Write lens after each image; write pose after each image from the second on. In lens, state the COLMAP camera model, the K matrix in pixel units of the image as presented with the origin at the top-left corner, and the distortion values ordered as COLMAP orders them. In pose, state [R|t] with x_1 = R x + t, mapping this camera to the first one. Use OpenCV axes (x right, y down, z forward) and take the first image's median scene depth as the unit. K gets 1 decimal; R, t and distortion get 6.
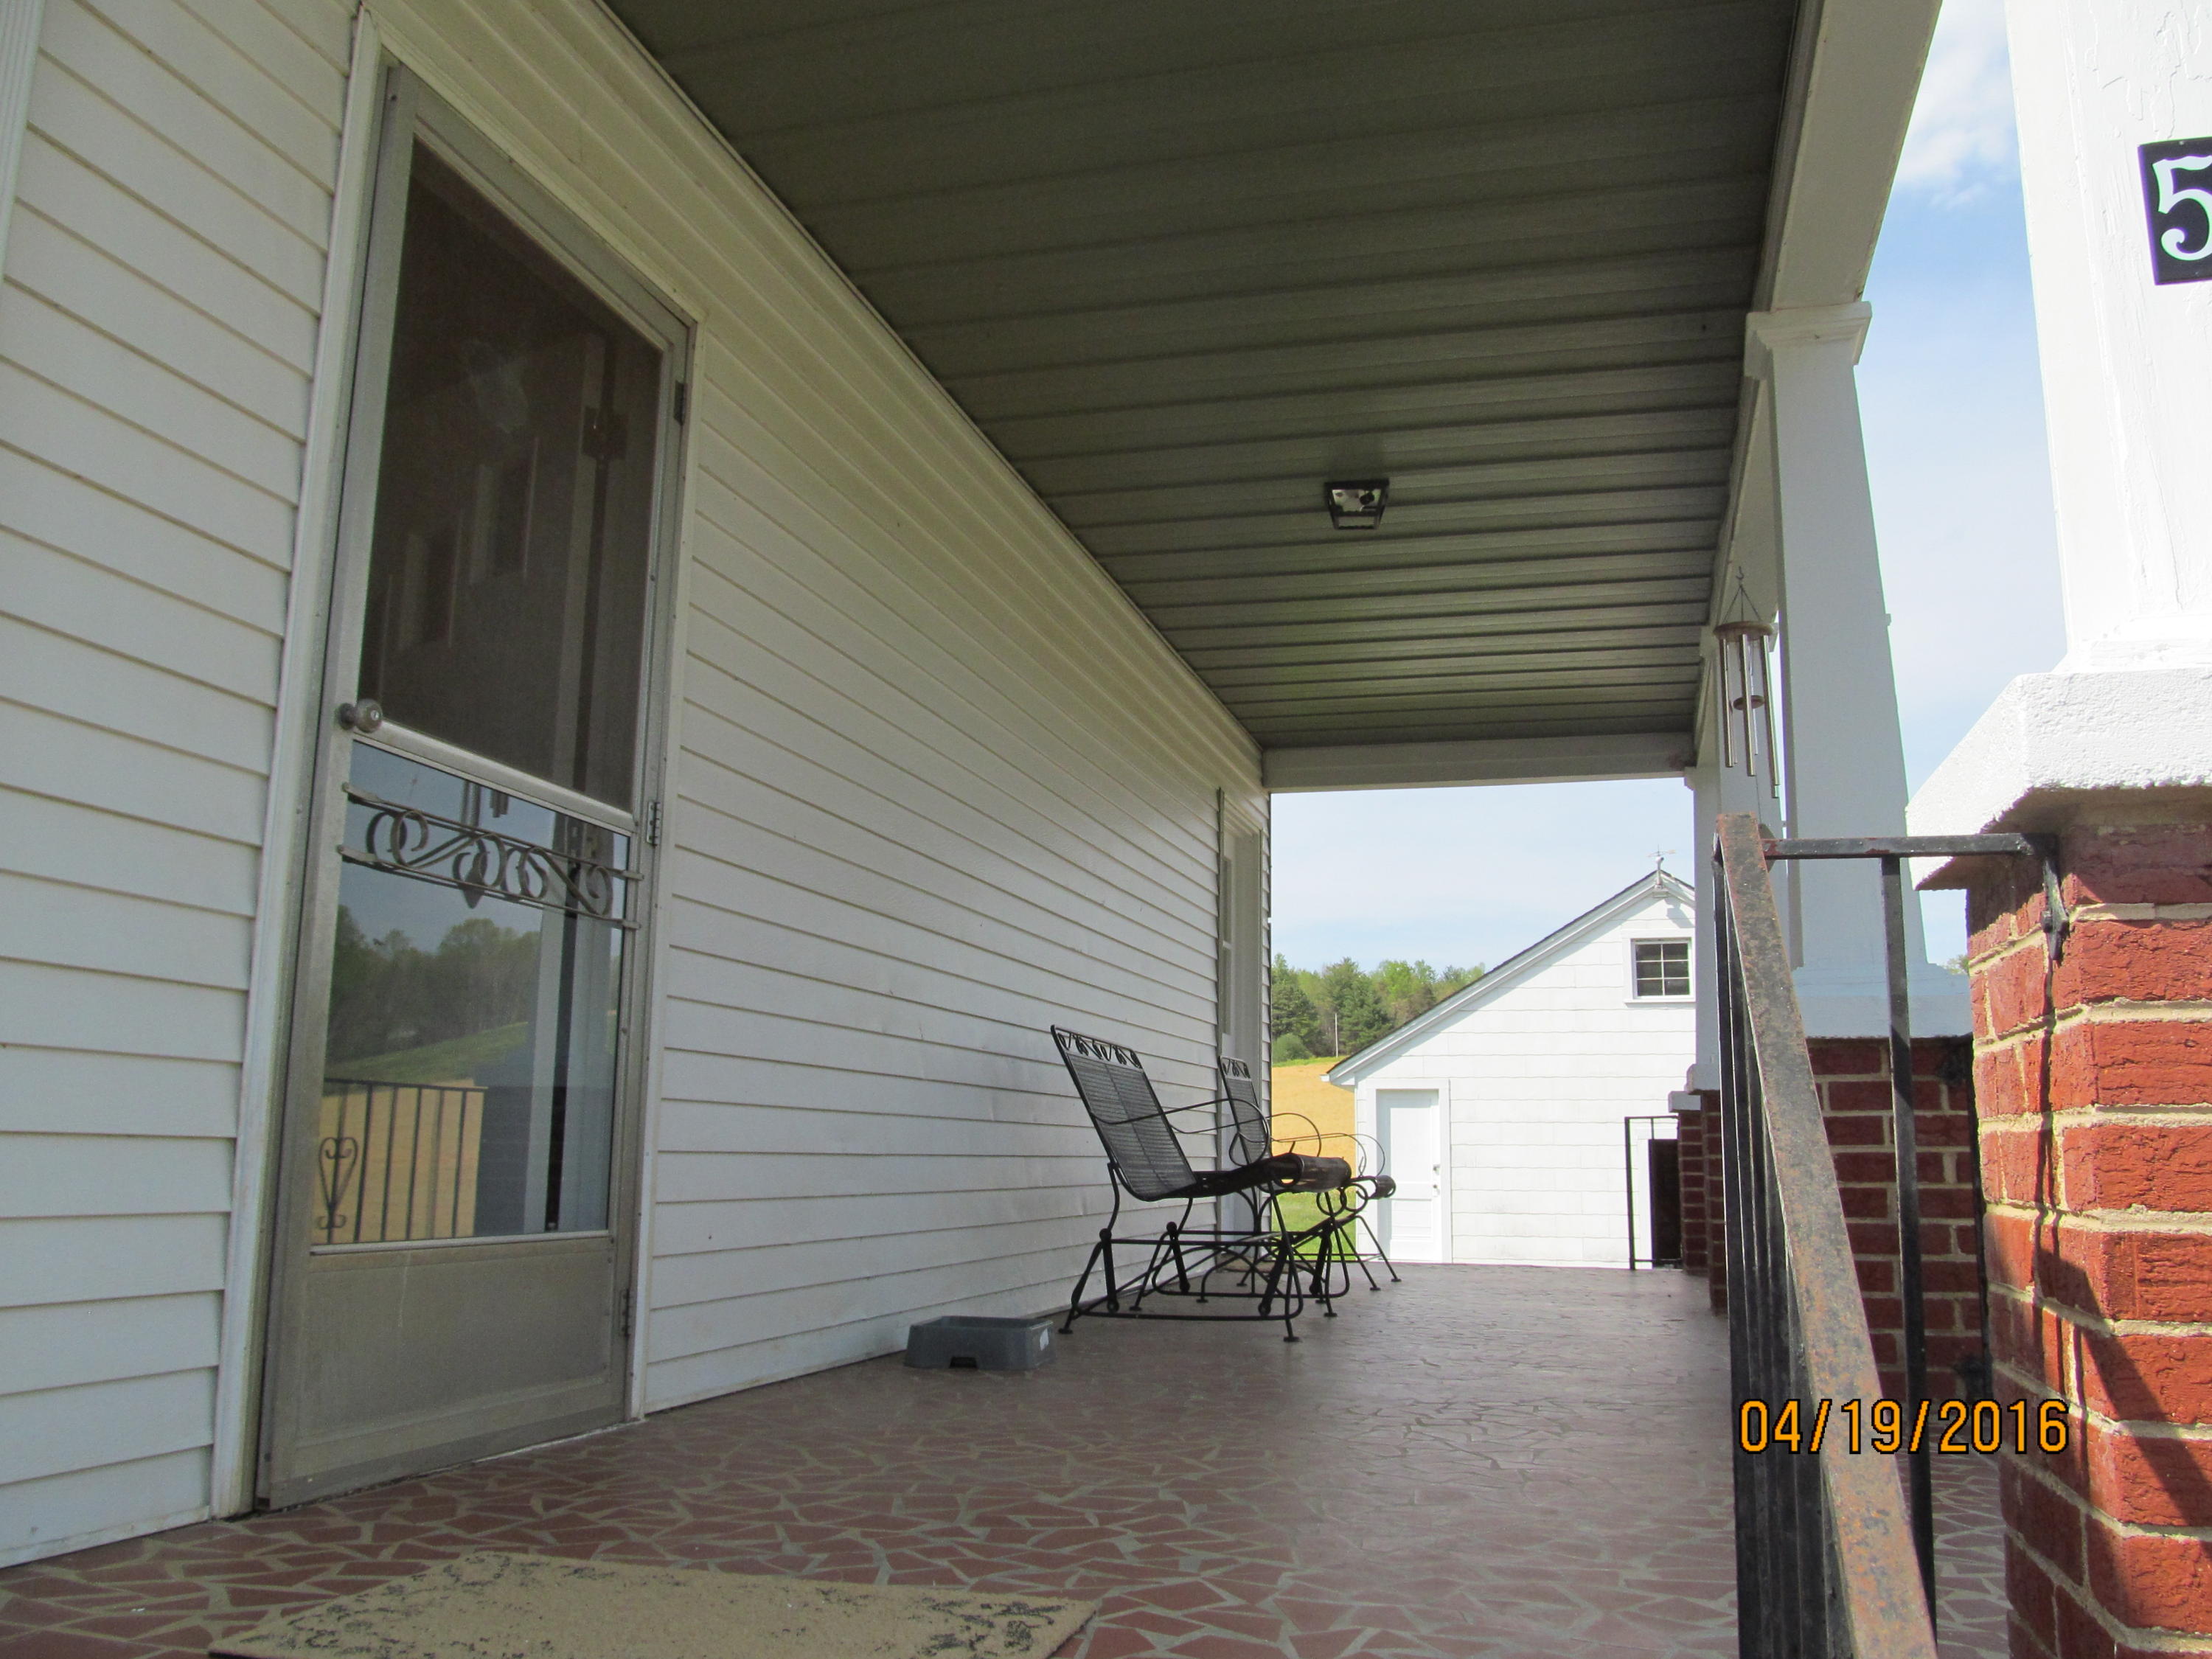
lens RADIAL K [[1819.9, 0, 1113.9], [0, 1819.9, 829.8], [0, 0, 1]] dist [-0.067989, 0.030011]
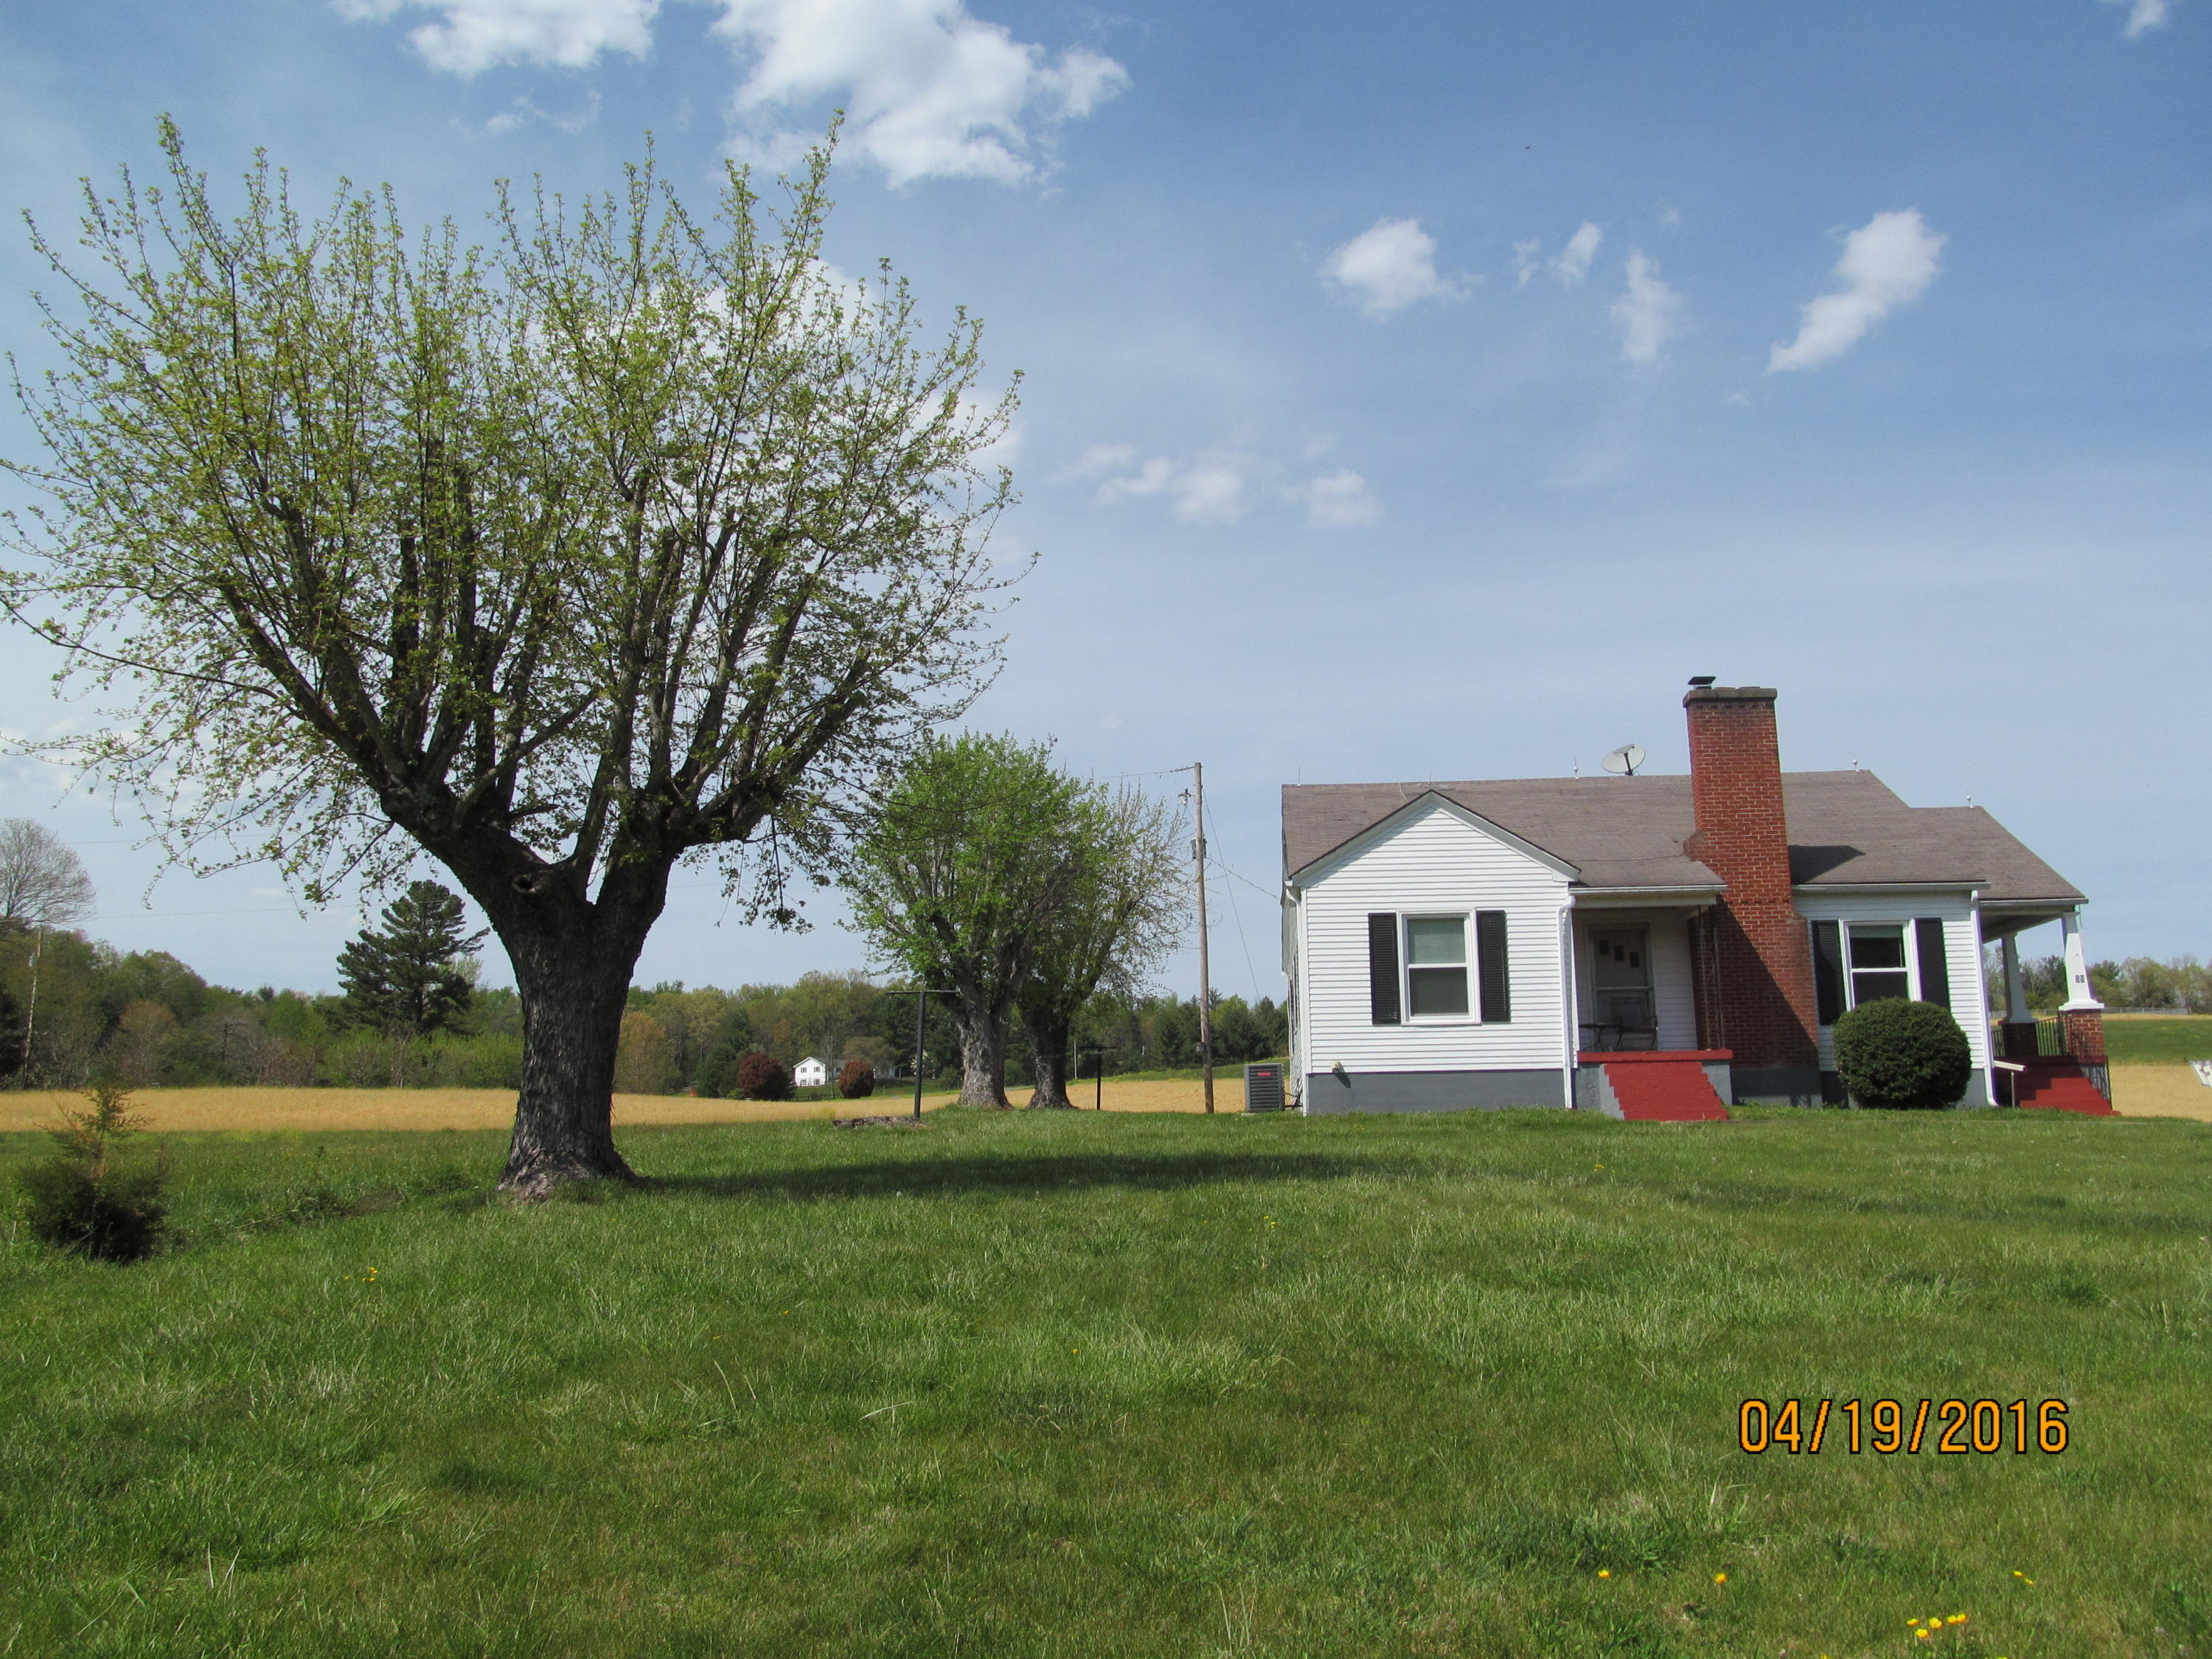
lens RADIAL K [[1819.9, 0, 1099.7], [0, 1819.9, 831.0], [0, 0, 1]] dist [-0.067989, 0.030011]
pose [[0.979857, 0.017975, 0.198892, -0.958346], [-0.014854, 0.999742, -0.017170, -0.100754], [-0.199149, 0.013870, 0.979871, -1.116823]]
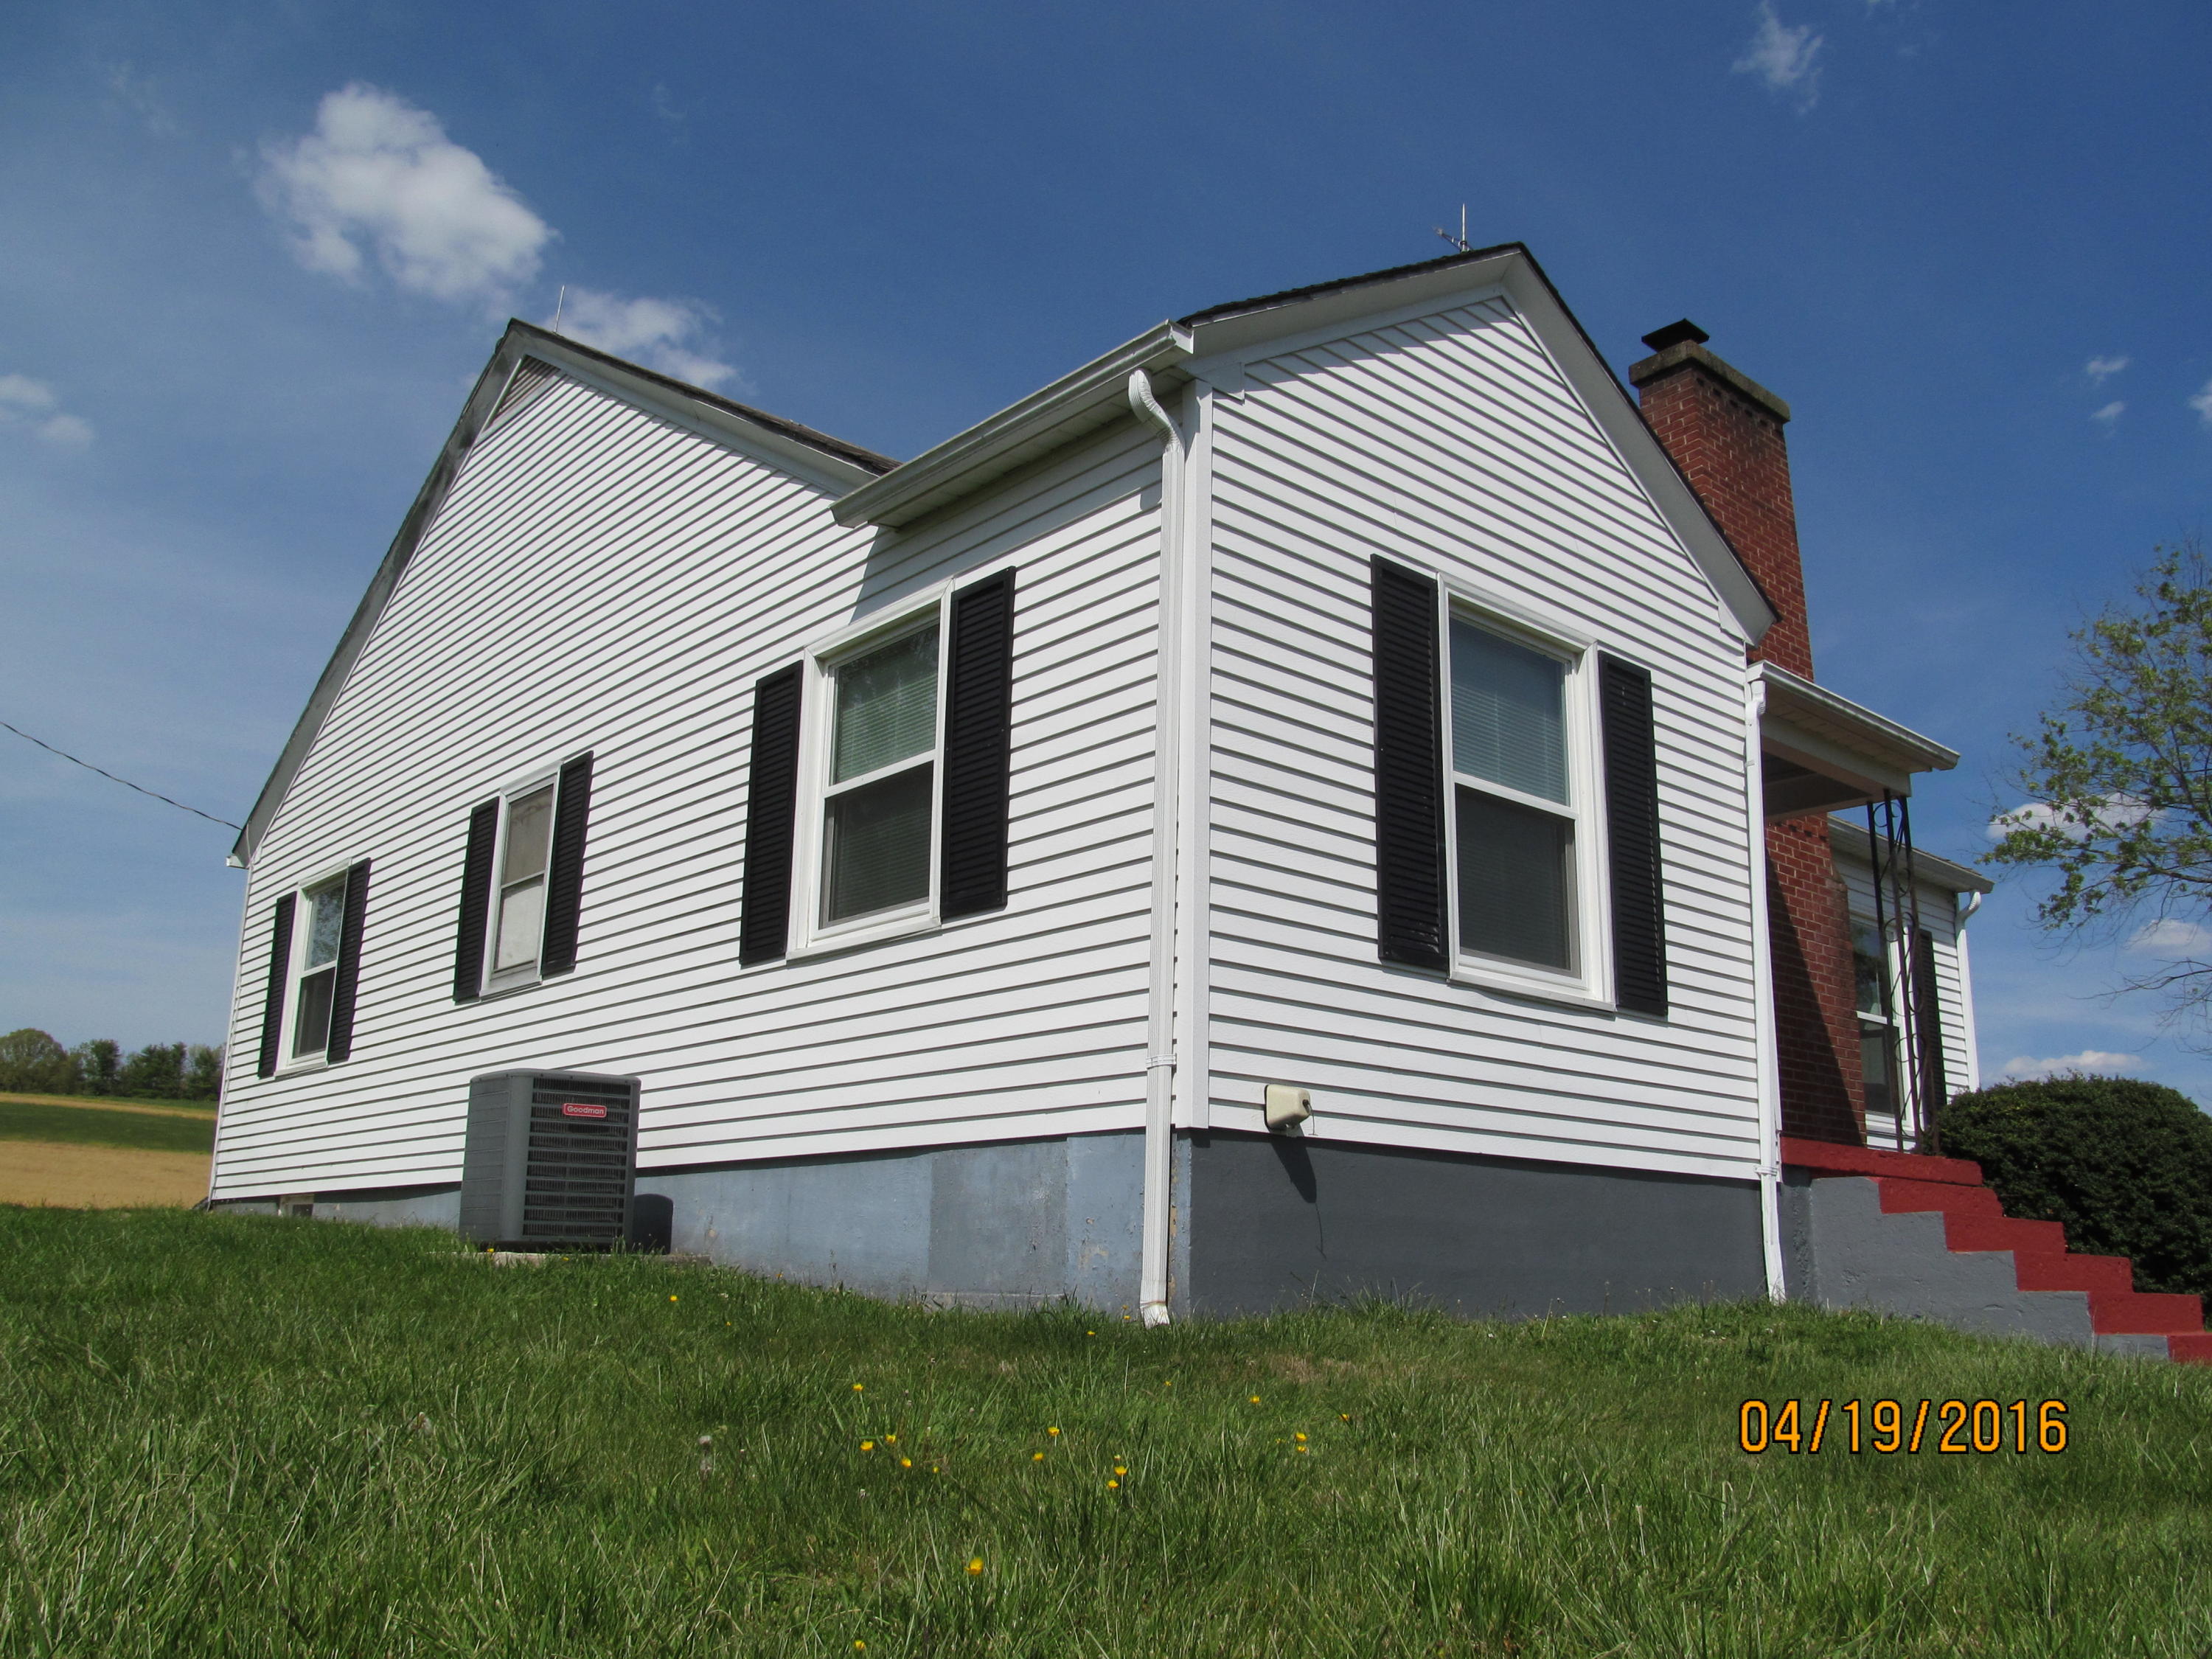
lens RADIAL K [[1819.9, 0, 1104.2], [0, 1819.9, 825.8], [0, 0, 1]] dist [-0.067989, 0.030011]
pose [[0.533750, 0.209051, 0.819395, -0.821343], [-0.163382, 0.976198, -0.142630, 0.036561], [-0.829709, -0.057746, 0.555201, -0.081741]]
